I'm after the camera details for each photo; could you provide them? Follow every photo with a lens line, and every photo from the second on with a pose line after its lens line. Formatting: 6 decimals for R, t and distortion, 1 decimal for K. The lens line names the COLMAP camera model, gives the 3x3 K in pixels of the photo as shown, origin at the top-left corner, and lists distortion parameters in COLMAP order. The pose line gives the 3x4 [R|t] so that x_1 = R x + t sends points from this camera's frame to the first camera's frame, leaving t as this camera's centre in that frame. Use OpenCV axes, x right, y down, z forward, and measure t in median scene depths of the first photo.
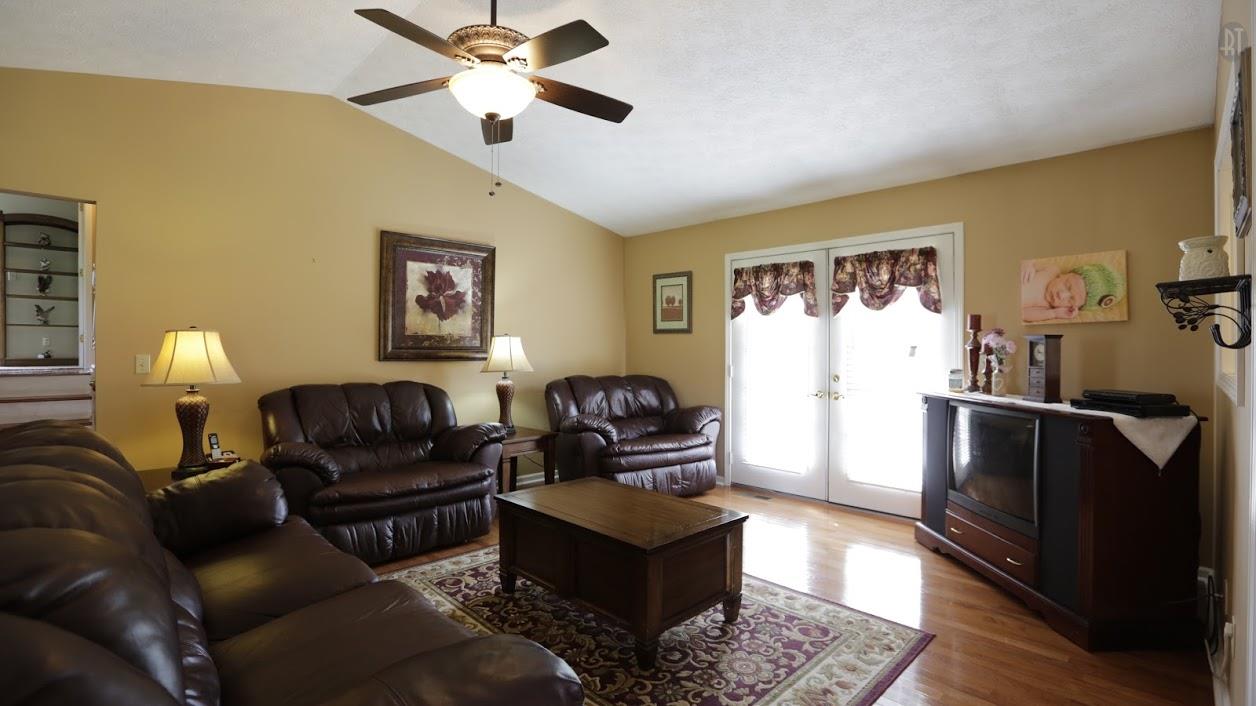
lens RADIAL K [[574.7, 0, 621.9], [0, 574.7, 350.4], [0, 0, 1]] dist [-0.061104, 0.023519]
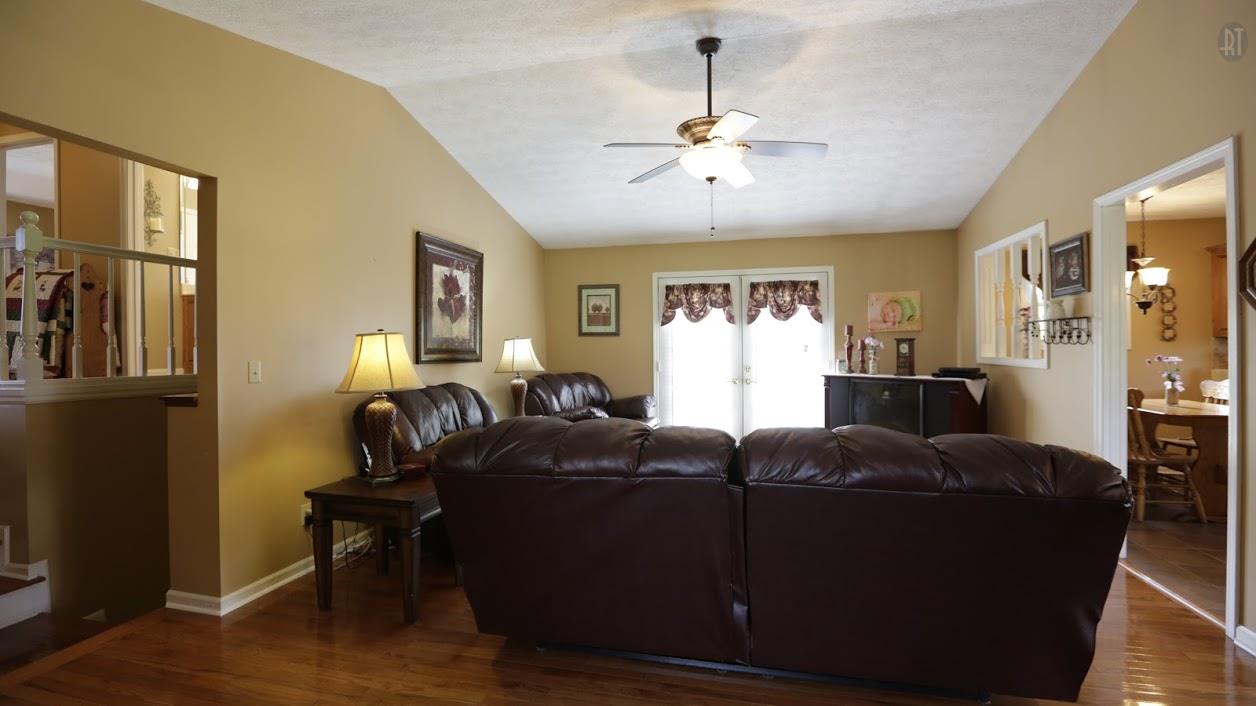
lens RADIAL K [[574.7, 0, 621.9], [0, 574.7, 350.4], [0, 0, 1]] dist [-0.061104, 0.023519]
pose [[0.848518, -0.010954, 0.529053, -0.606966], [0.011887, 0.999928, 0.001638, -0.001953], [-0.529033, 0.004899, 0.848587, -0.026952]]
